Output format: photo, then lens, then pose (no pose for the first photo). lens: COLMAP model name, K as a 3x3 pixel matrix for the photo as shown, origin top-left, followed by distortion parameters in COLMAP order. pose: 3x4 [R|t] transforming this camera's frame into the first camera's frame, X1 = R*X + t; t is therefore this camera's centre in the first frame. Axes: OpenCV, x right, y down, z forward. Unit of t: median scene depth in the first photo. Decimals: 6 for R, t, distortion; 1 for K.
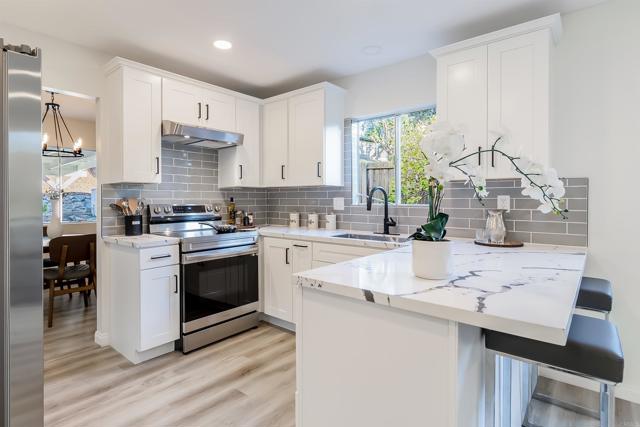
lens RADIAL K [[337.4, 0, 311.2], [0, 337.4, 203.5], [0, 0, 1]] dist [-0.003459, -0.000377]
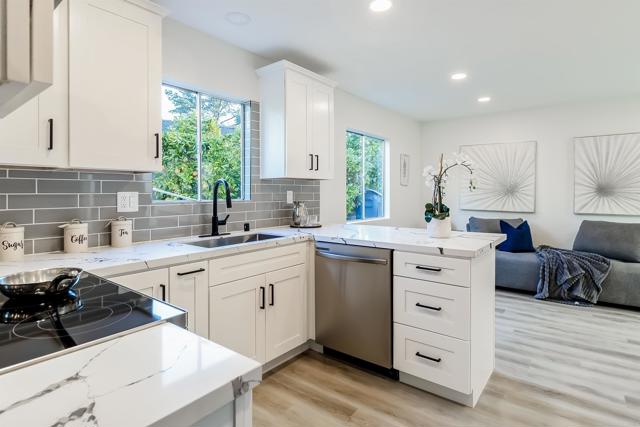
lens RADIAL K [[333.4, 0, 323.0], [0, 333.4, 192.1], [0, 0, 1]] dist [-0.000730, 0.000208]
pose [[-0.044439, 0.001515, 0.999011, -0.590211], [0.014728, 0.999891, -0.000861, -0.012348], [-0.998904, 0.014675, -0.044456, 0.731089]]
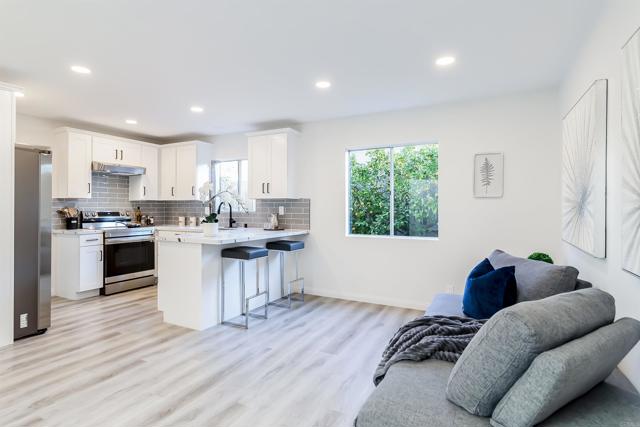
lens RADIAL K [[332.6, 0, 314.2], [0, 332.6, 207.7], [0, 0, 1]] dist [0.000132, 0.000277]
pose [[0.975158, 0.003152, 0.221489, 0.251279], [0.000151, 0.999889, -0.014894, 0.010934], [-0.221512, 0.014558, 0.975049, -0.793083]]
